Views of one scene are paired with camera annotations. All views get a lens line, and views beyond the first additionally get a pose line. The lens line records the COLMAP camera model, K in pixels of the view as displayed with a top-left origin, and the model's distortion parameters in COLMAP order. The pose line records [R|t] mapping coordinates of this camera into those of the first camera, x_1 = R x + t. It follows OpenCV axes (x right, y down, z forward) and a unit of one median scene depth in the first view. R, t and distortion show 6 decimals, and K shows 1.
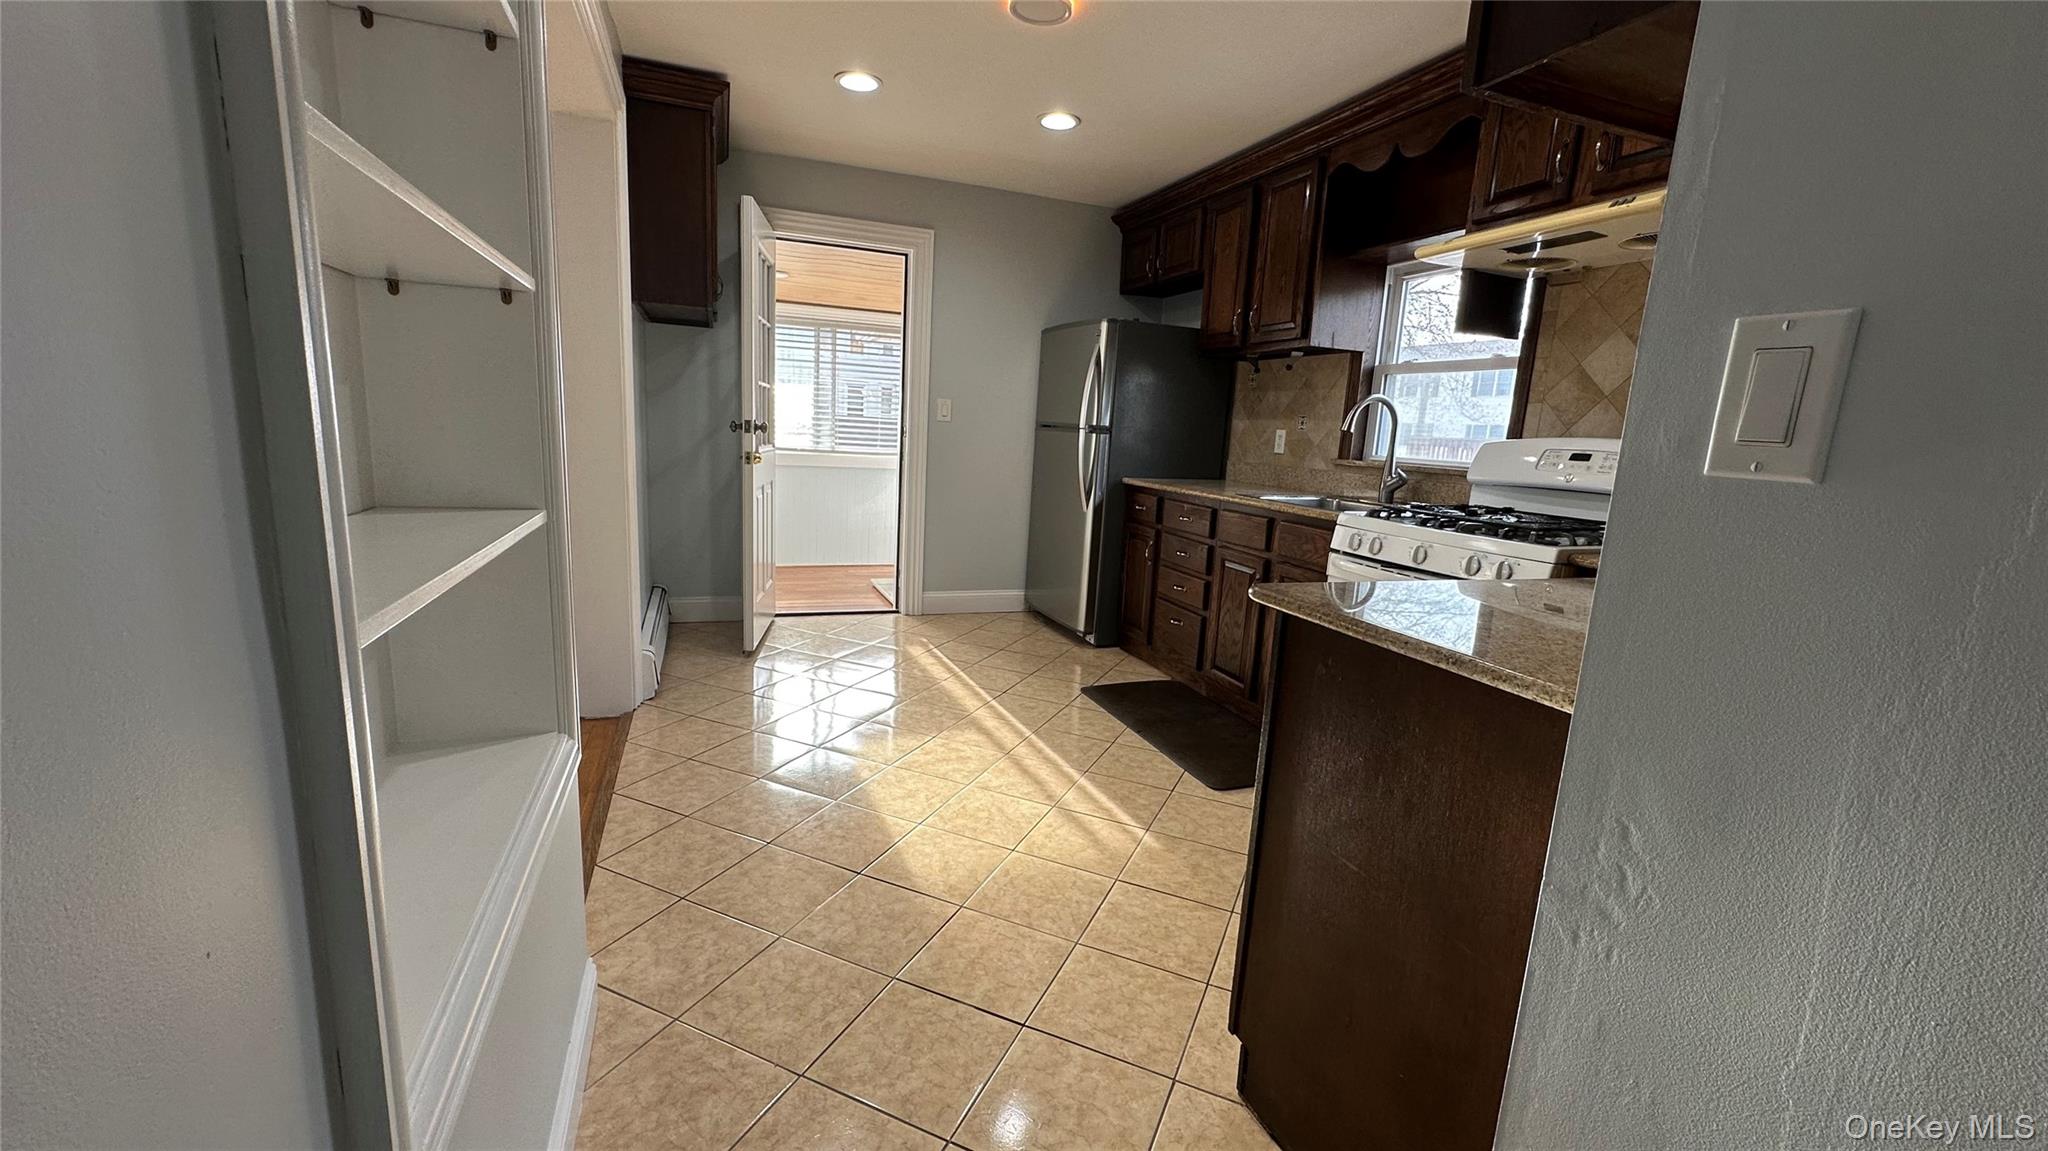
lens RADIAL K [[824.3, 0, 1022.5], [0, 824.3, 584.7], [0, 0, 1]] dist [0.002403, 0.000216]
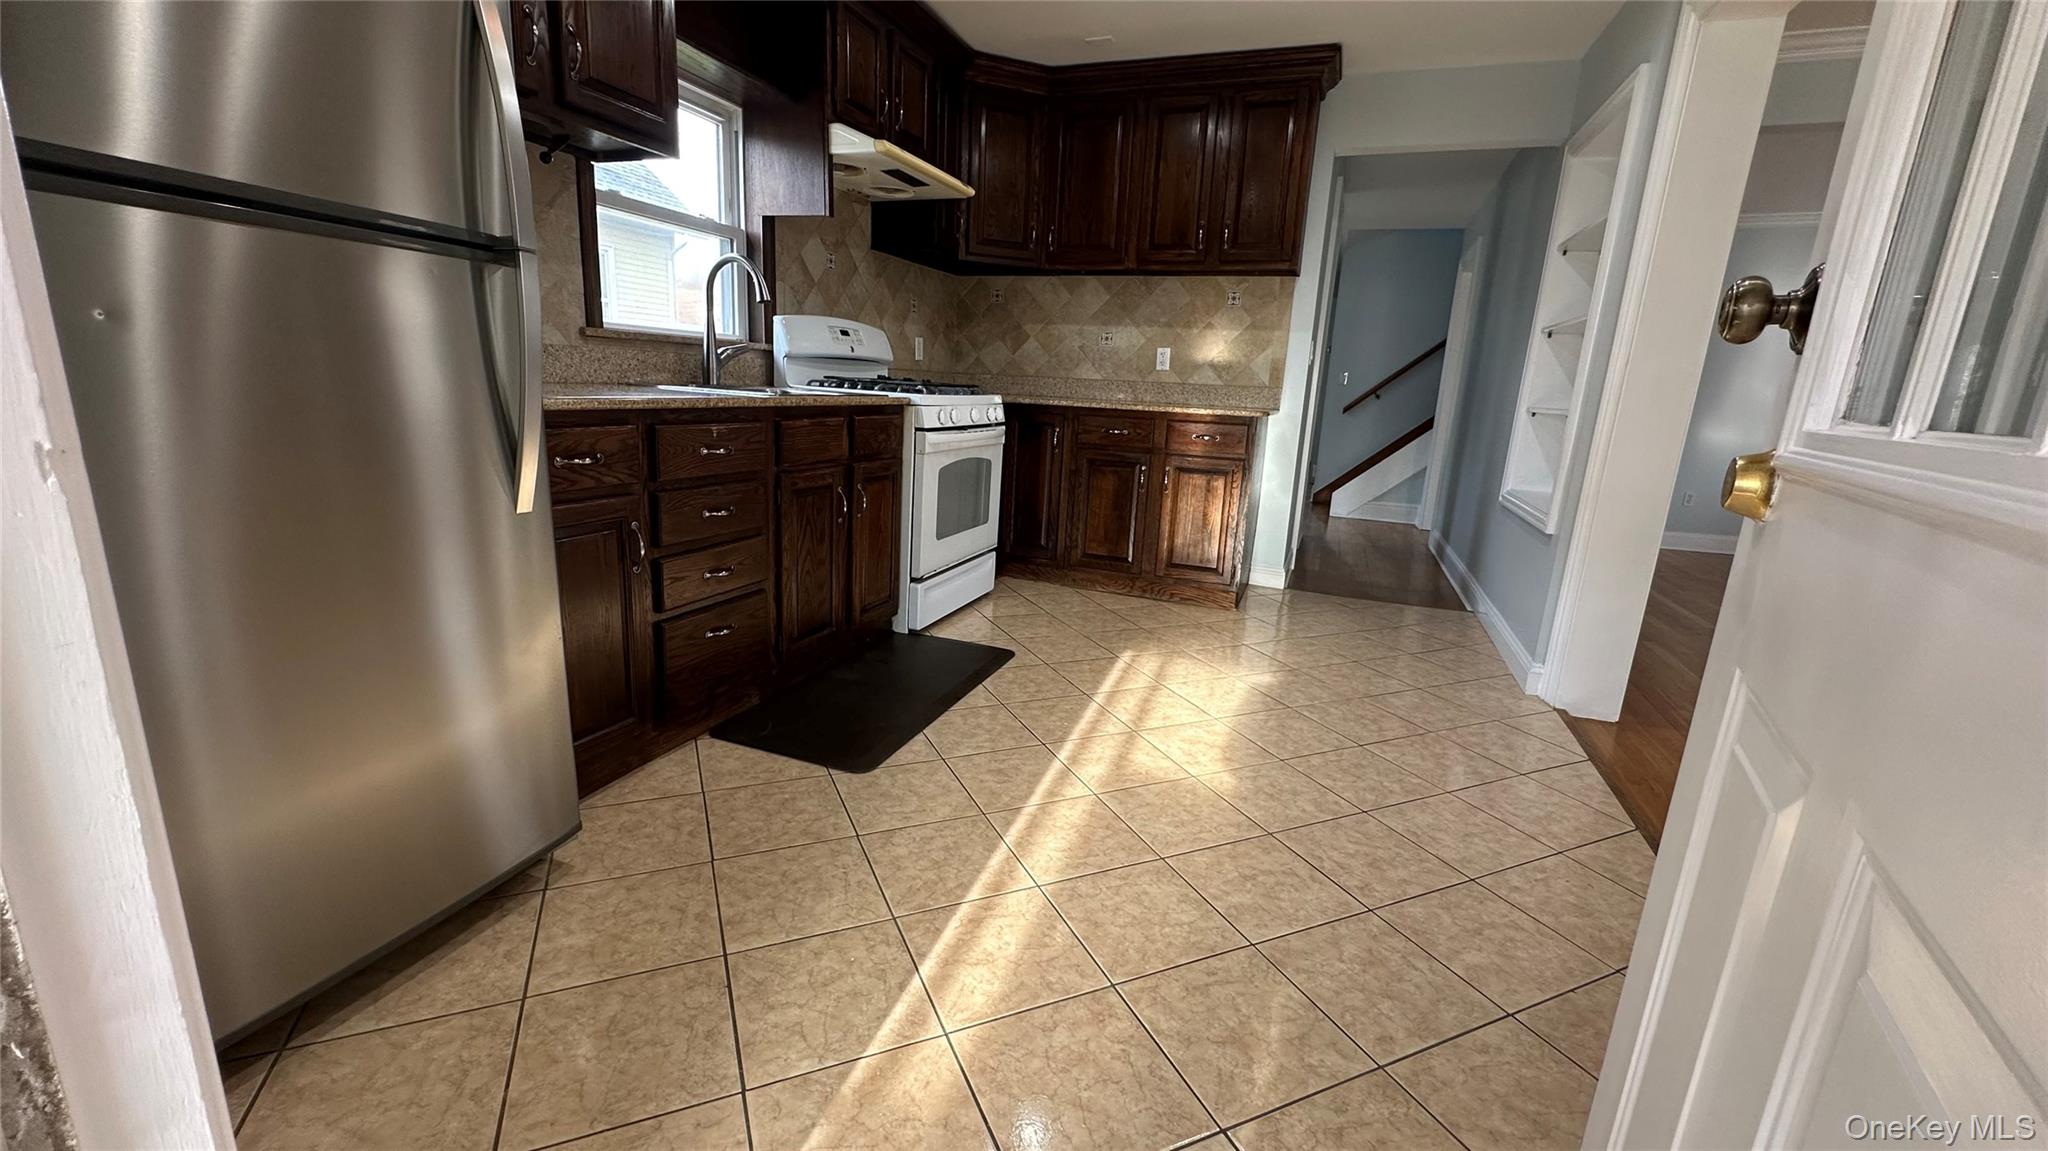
lens RADIAL K [[824.3, 0, 1027.8], [0, 824.3, 573.4], [0, 0, 1]] dist [0.002403, 0.000216]
pose [[-0.750041, -0.237513, 0.617273, -0.408354], [0.037347, 0.916596, 0.398066, -0.271895], [-0.660336, 0.321619, -0.678614, 1.564679]]
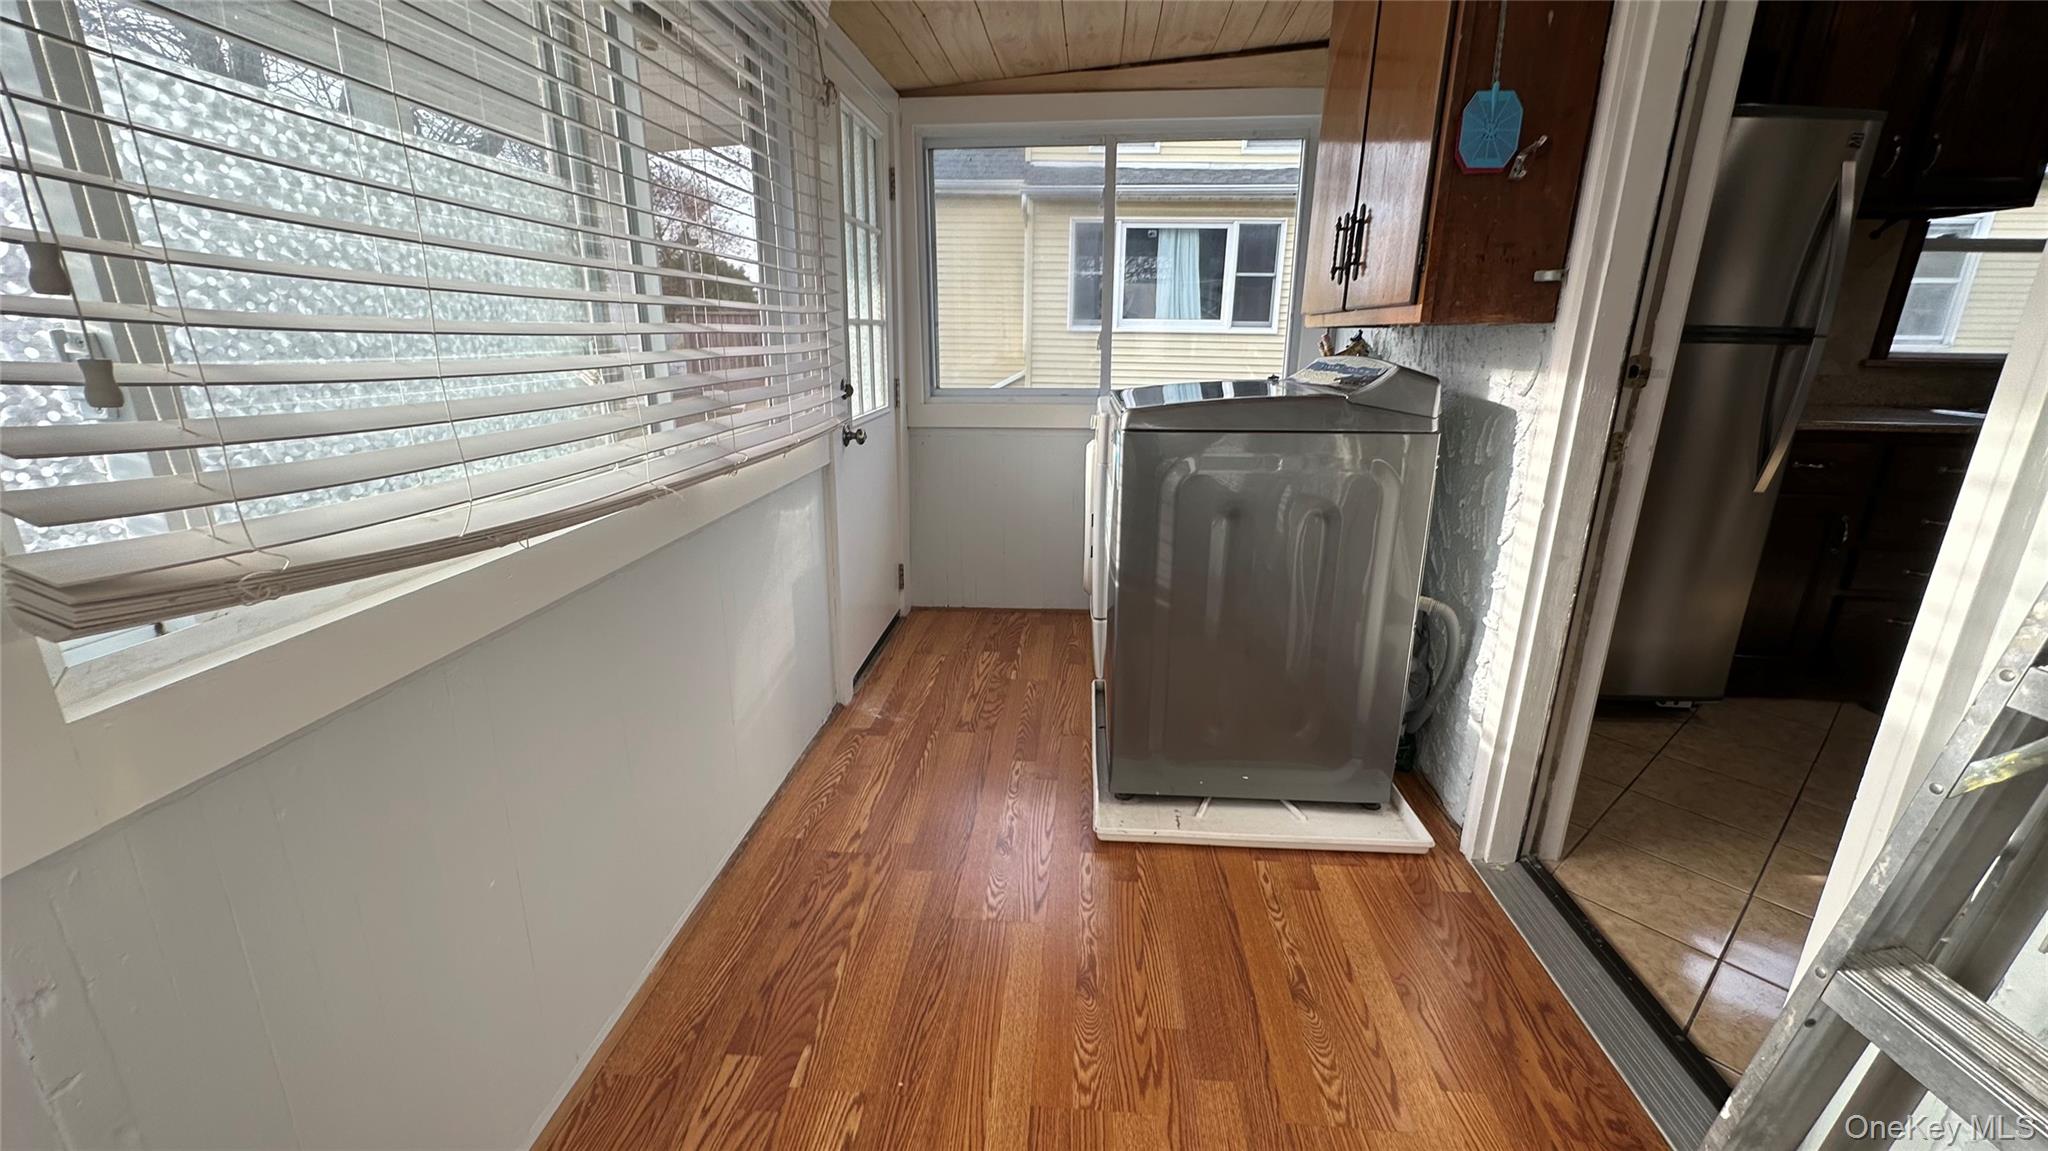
lens RADIAL K [[824.3, 0, 1030.6], [0, 824.3, 593.4], [0, 0, 1]] dist [0.002403, 0.000216]
pose [[0.403361, -0.311375, 0.860433, -0.849728], [0.179741, 0.948964, 0.259153, -0.355081], [-0.897214, 0.050123, 0.438742, 1.696280]]
